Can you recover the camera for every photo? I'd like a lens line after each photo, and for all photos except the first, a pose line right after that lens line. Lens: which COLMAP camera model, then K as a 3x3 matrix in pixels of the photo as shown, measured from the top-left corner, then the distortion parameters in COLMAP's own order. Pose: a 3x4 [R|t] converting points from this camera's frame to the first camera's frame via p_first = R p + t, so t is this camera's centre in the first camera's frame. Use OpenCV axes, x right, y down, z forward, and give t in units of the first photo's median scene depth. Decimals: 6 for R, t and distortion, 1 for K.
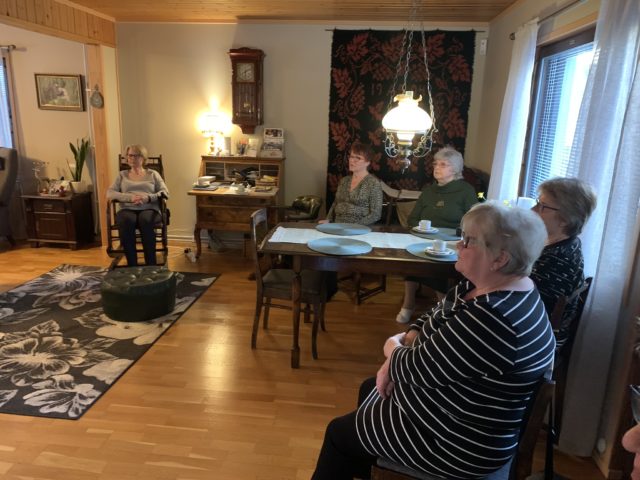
lens RADIAL K [[486.3, 0, 321.1], [0, 486.3, 243.1], [0, 0, 1]] dist [0.006359, 0.000842]
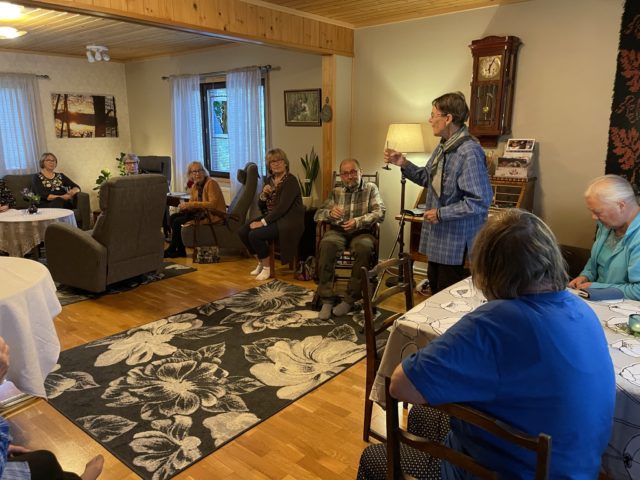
lens RADIAL K [[485.9, 0, 321.4], [0, 485.9, 239.5], [0, 0, 1]] dist [0.054998, -0.066502]
pose [[0.833686, 0.093026, -0.544348, 0.105573], [-0.113872, 0.993485, -0.004617, -0.059690], [0.540372, 0.065835, 0.838847, 0.296110]]
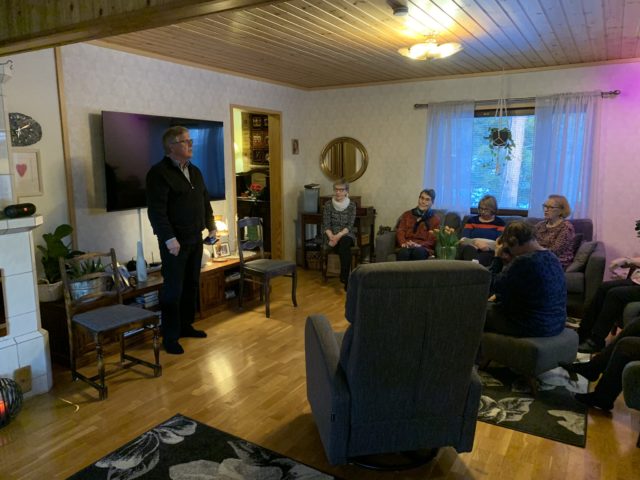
lens RADIAL K [[474.5, 0, 321.8], [0, 474.5, 239.5], [0, 0, 1]] dist [-0.010851, 0.001123]
pose [[-0.440833, 0.117616, -0.889850, -0.231707], [-0.229166, 0.943774, 0.238273, -0.295864], [0.867842, 0.308962, -0.389093, 1.165063]]
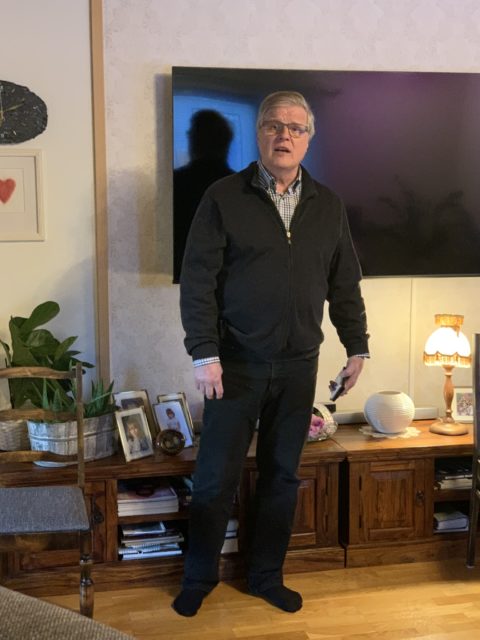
lens RADIAL K [[1001.4, 0, 240.0], [0, 1001.4, 320.0], [0, 0, 1]] dist [-0.003008, 0.018944]
pose [[-0.953267, 0.006824, -0.302051, -0.801789], [-0.104486, 0.930610, 0.350780, -0.334916], [0.283486, 0.365948, -0.886407, 1.294232]]
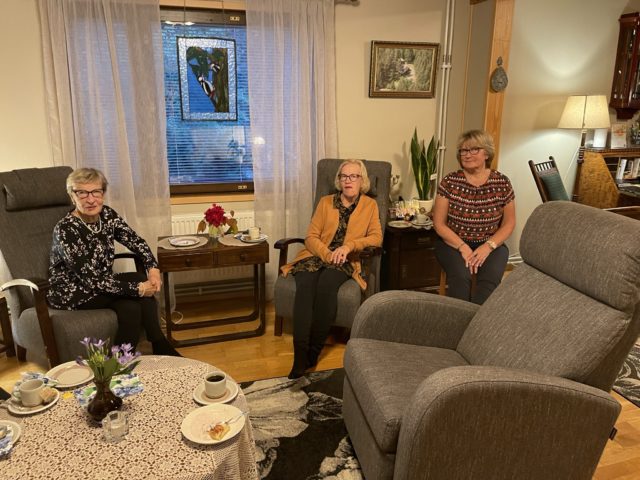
lens RADIAL K [[485.9, 0, 321.4], [0, 485.9, 239.5], [0, 0, 1]] dist [0.054998, -0.066502]
pose [[0.919911, -0.137387, 0.367272, -1.411011], [0.128591, 0.990514, 0.048442, -0.187835], [-0.370443, 0.002666, 0.928851, 0.622571]]
